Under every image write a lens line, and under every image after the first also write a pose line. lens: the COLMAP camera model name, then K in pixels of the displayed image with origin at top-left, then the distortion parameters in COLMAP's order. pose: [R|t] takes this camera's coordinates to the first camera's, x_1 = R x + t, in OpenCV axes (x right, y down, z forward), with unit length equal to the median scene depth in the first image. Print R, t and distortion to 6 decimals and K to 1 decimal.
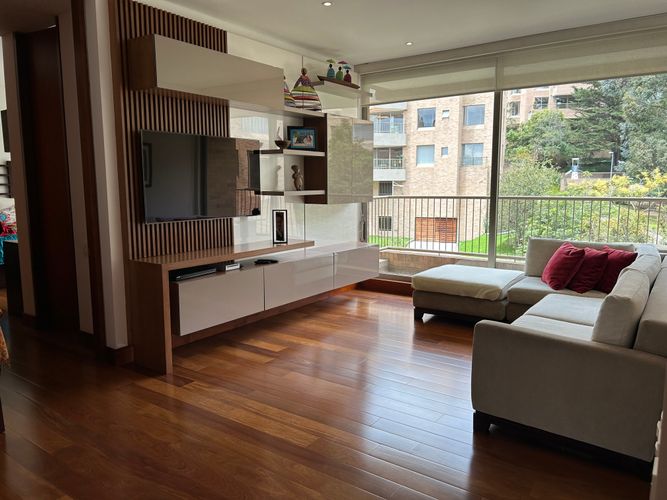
lens RADIAL K [[504.5, 0, 337.8], [0, 504.5, 250.0], [0, 0, 1]] dist [0.046407, -0.038672]
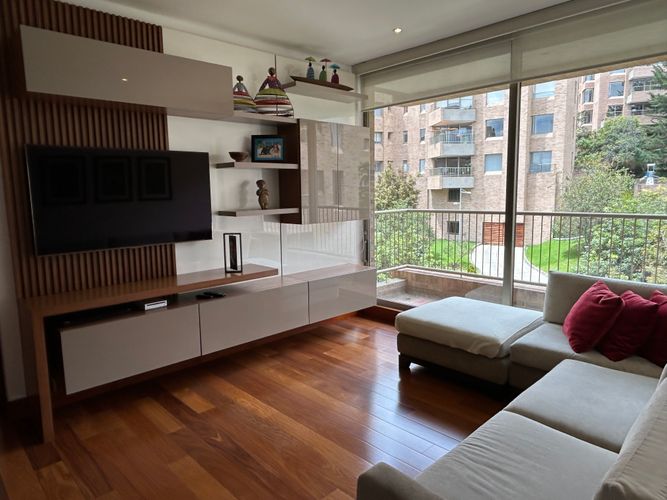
lens RADIAL K [[441.9, 0, 333.7], [0, 441.9, 245.5], [0, 0, 1]] dist [-0.012710, 0.010552]
pose [[0.981728, 0.012157, -0.189903, 0.179108], [-0.013471, 0.999893, -0.005632, -0.053121], [0.189814, 0.008087, 0.981787, 0.282844]]
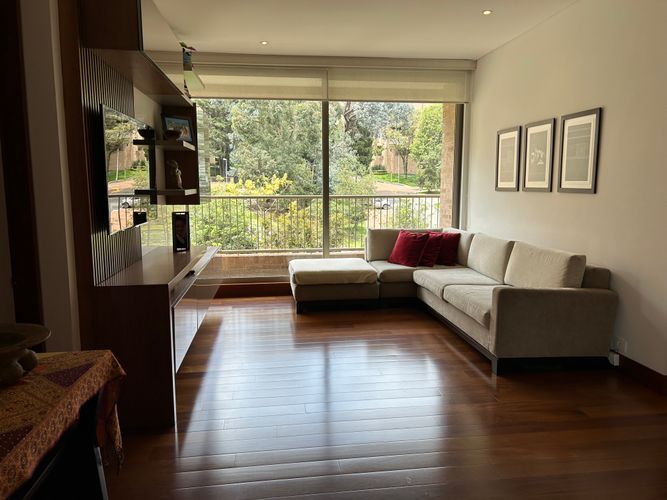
lens RADIAL K [[504.5, 0, 337.4], [0, 504.5, 254.5], [0, 0, 1]] dist [0.046407, -0.038672]
pose [[0.728556, -0.091178, 0.678891, -0.473295], [0.089855, 0.995258, 0.037239, -0.014307], [-0.679067, 0.033871, 0.733294, 0.181421]]
